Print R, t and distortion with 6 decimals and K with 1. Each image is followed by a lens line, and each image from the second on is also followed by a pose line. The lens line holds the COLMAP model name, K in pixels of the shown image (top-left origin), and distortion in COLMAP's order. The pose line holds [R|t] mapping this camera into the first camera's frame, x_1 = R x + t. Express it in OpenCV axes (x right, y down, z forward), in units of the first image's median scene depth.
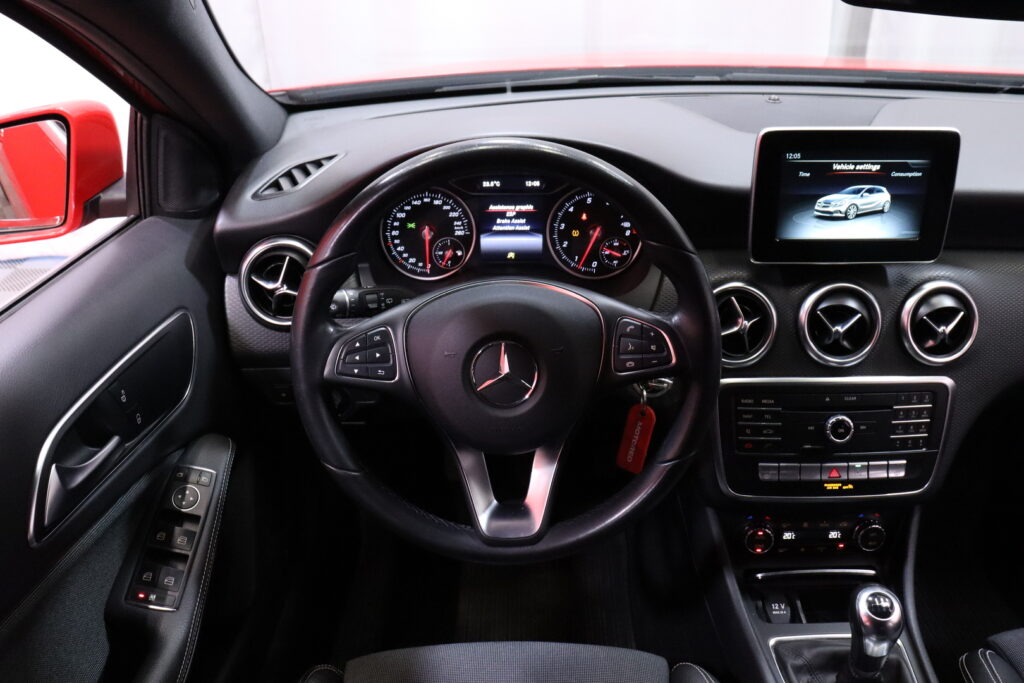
lens RADIAL K [[822.6, 0, 492.9], [0, 822.6, 341.3], [0, 0, 1]] dist [-0.189483, 0.164347]
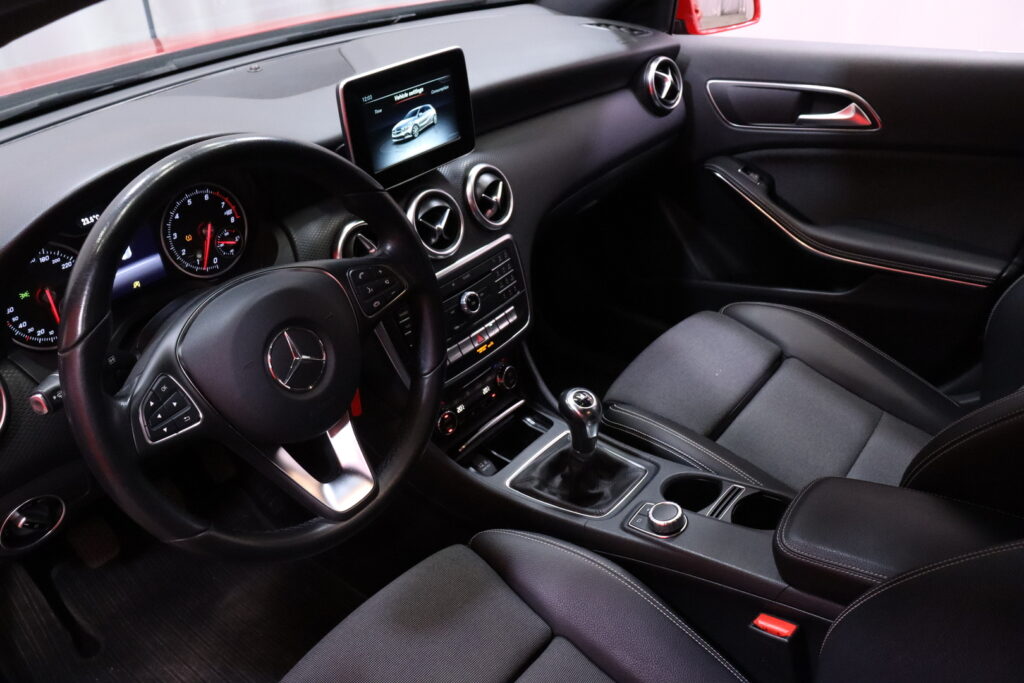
lens RADIAL K [[822.6, 0, 492.9], [0, 822.6, 341.3], [0, 0, 1]] dist [-0.189483, 0.164347]
pose [[0.621056, -0.417927, 0.663043, -0.368988], [0.404445, 0.895525, 0.185632, -0.052015], [-0.671353, 0.152877, 0.725200, 0.072545]]
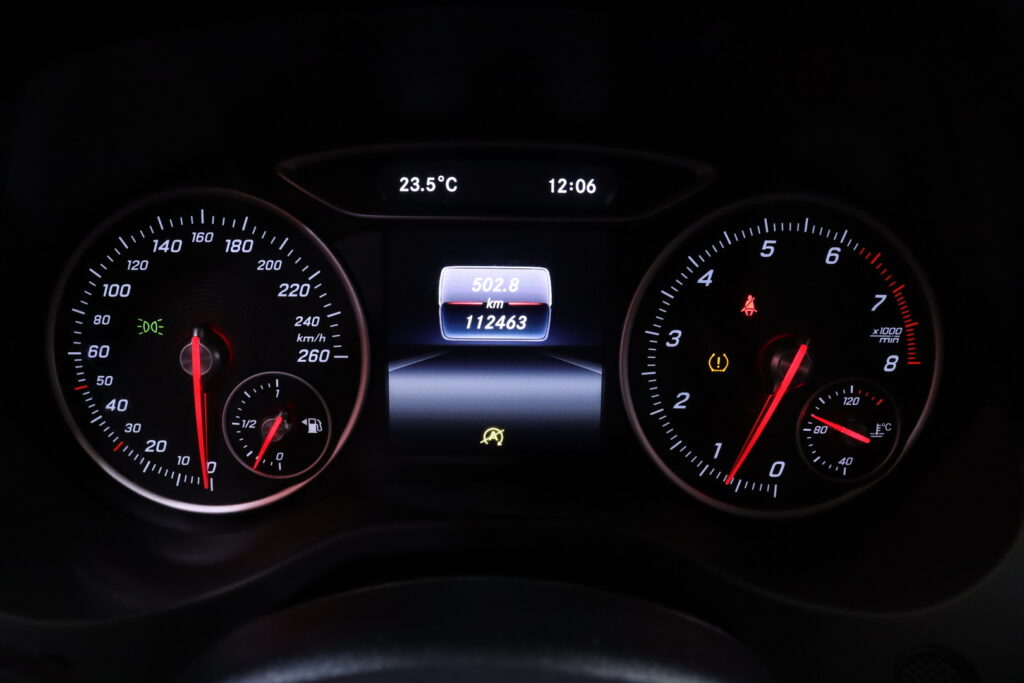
lens RADIAL K [[822.6, 0, 492.9], [0, 822.6, 341.3], [0, 0, 1]] dist [-0.189483, 0.164347]
pose [[0.999358, 0.017822, 0.031068, 0.012789], [-0.012554, 0.986681, -0.162185, -0.093503], [-0.033545, 0.161691, 0.986271, 0.729581]]
